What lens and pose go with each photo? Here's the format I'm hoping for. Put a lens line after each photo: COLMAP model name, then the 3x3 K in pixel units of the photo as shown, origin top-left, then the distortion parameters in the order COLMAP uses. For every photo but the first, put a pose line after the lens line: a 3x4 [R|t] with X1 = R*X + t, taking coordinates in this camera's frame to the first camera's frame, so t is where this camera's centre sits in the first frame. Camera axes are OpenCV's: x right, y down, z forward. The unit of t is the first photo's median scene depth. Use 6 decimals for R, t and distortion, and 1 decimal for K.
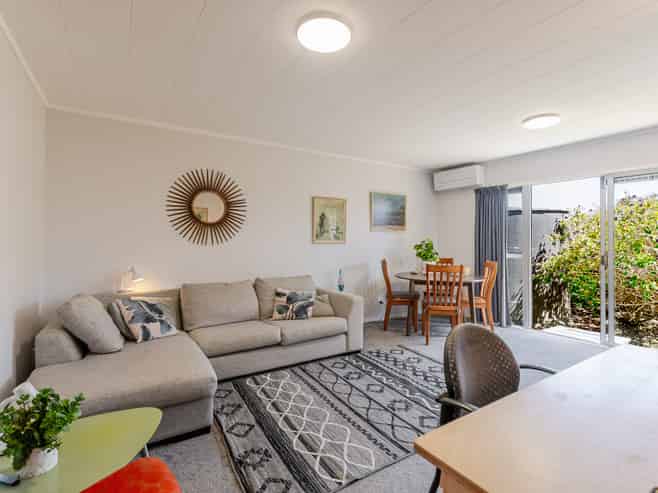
lens RADIAL K [[325.3, 0, 342.7], [0, 325.3, 245.6], [0, 0, 1]] dist [0.000208, -0.000180]
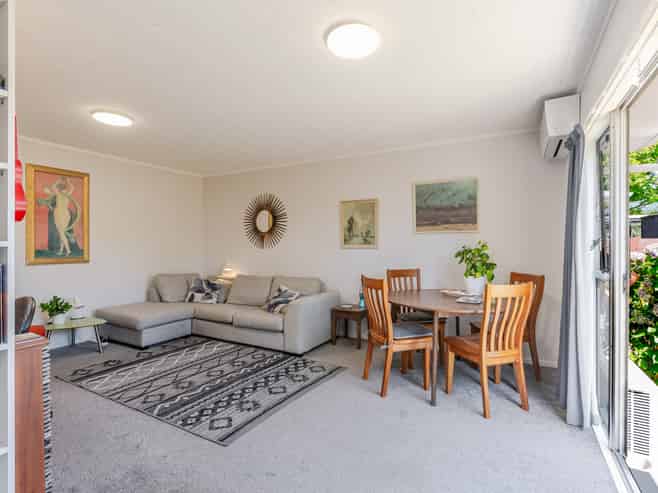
lens RADIAL K [[330.2, 0, 333.5], [0, 330.2, 246.2], [0, 0, 1]] dist [-0.003769, -0.001422]
pose [[0.482905, -0.005138, -0.875658, 1.038948], [-0.016475, 0.999752, -0.014952, 0.004570], [0.875518, 0.021646, 0.482701, 0.632704]]
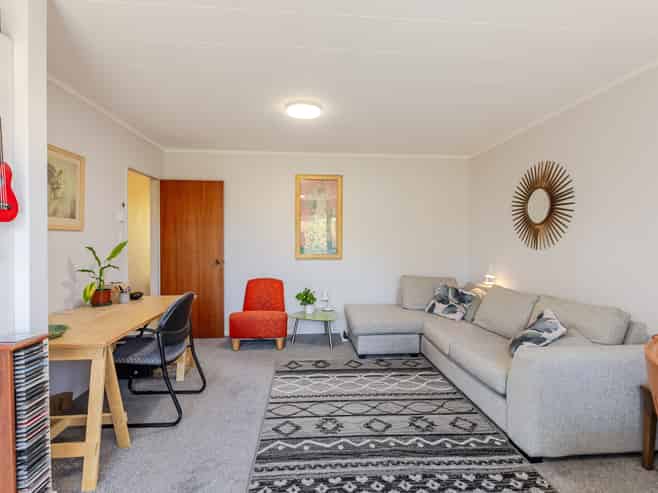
lens RADIAL K [[330.2, 0, 333.5], [0, 330.2, 246.2], [0, 0, 1]] dist [-0.003769, -0.001422]
pose [[-0.463805, 0.005082, -0.885923, 0.690689], [-0.024928, 0.999513, 0.018784, -0.013721], [0.885587, 0.030796, -0.463452, 1.006228]]
